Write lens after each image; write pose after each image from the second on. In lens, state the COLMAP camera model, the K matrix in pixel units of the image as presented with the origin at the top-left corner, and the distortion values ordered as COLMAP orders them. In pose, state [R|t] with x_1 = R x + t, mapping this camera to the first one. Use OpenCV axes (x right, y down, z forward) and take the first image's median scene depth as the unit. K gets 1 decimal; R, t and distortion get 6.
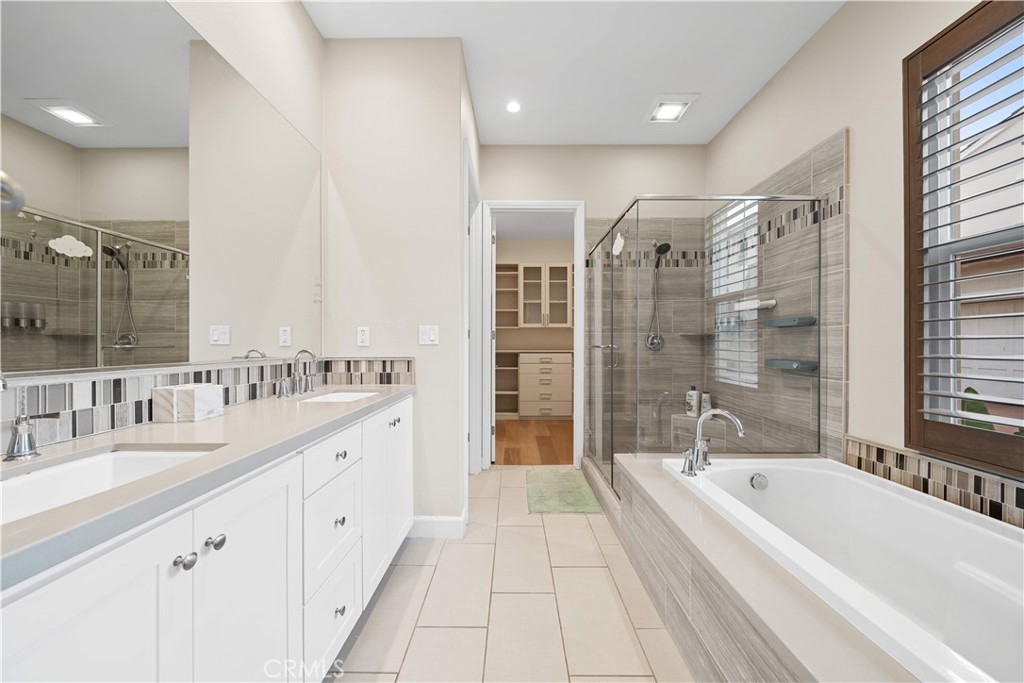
lens RADIAL K [[352.6, 0, 513.2], [0, 352.6, 344.1], [0, 0, 1]] dist [-0.001511, -0.000463]
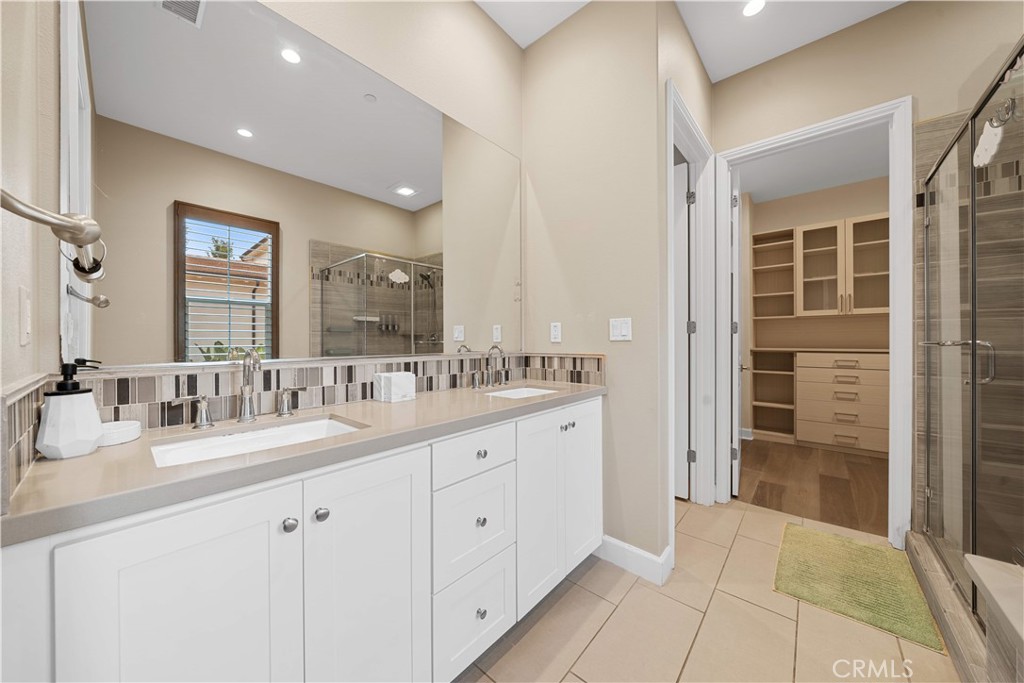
lens RADIAL K [[352.6, 0, 510.9], [0, 352.6, 340.1], [0, 0, 1]] dist [-0.001511, -0.000463]
pose [[0.754196, -0.002536, -0.656644, 0.094221], [0.002011, 0.999997, -0.001553, 0.000948], [0.656646, -0.000149, 0.754199, 0.140310]]
